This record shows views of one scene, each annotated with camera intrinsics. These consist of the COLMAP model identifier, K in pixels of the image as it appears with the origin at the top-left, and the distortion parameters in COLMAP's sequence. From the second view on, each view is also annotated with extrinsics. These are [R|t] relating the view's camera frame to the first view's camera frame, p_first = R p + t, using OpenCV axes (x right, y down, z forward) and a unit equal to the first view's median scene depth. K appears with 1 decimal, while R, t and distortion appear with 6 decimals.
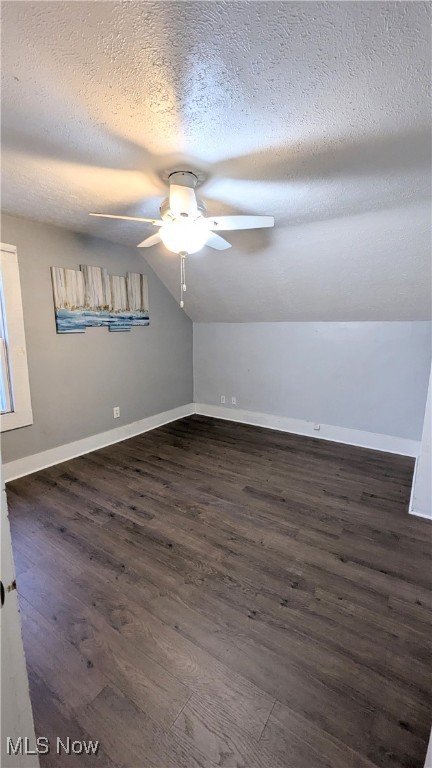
lens RADIAL K [[315.7, 0, 214.8], [0, 315.7, 385.9], [0, 0, 1]] dist [-0.002875, 0.001923]
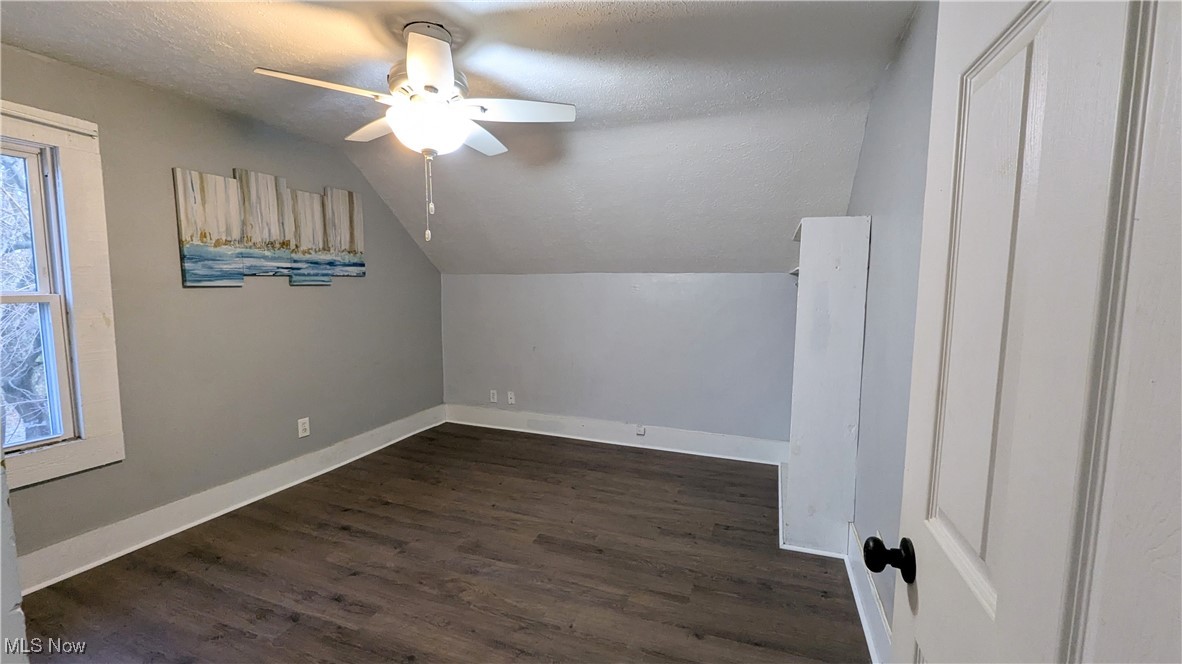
lens RADIAL K [[485.9, 0, 591.7], [0, 485.9, 338.4], [0, 0, 1]] dist [-0.002875, 0.001923]
pose [[0.971652, -0.019454, 0.235614, -0.015478], [0.037646, 0.996624, -0.072959, 0.010892], [-0.233400, 0.079760, 0.969104, 0.033023]]
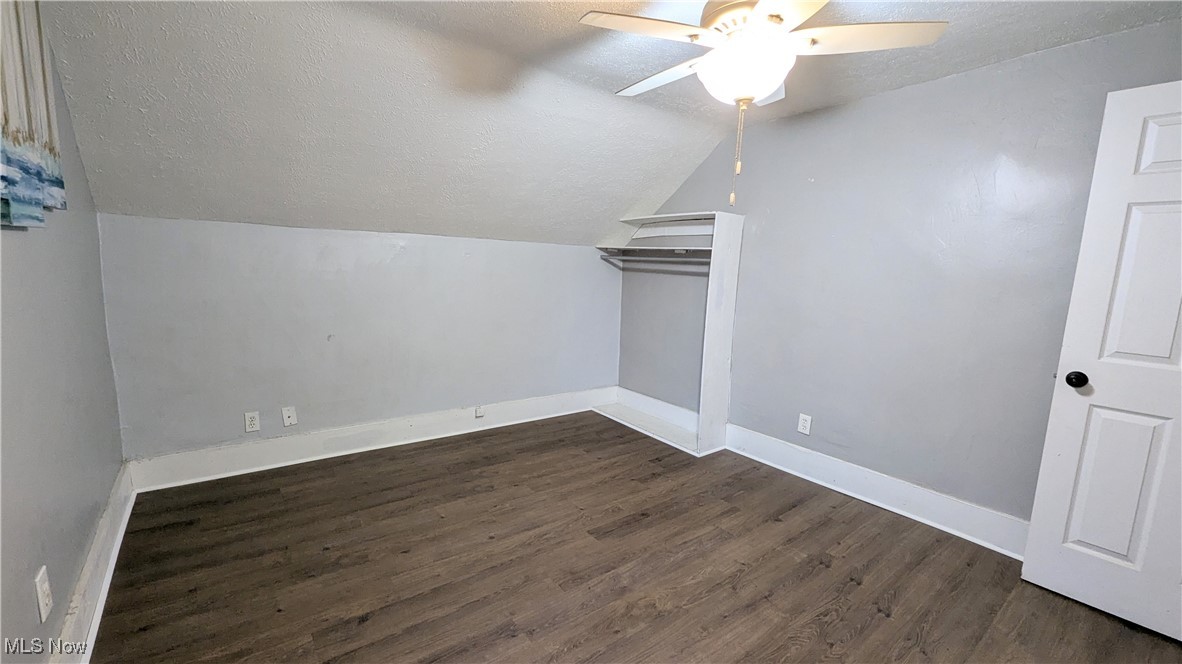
lens RADIAL K [[485.9, 0, 587.3], [0, 485.9, 337.8], [0, 0, 1]] dist [-0.002875, 0.001923]
pose [[0.314981, -0.133132, 0.939714, -0.653864], [0.134449, 0.986387, 0.094678, -0.099937], [-0.939527, 0.096521, 0.328593, 0.681773]]
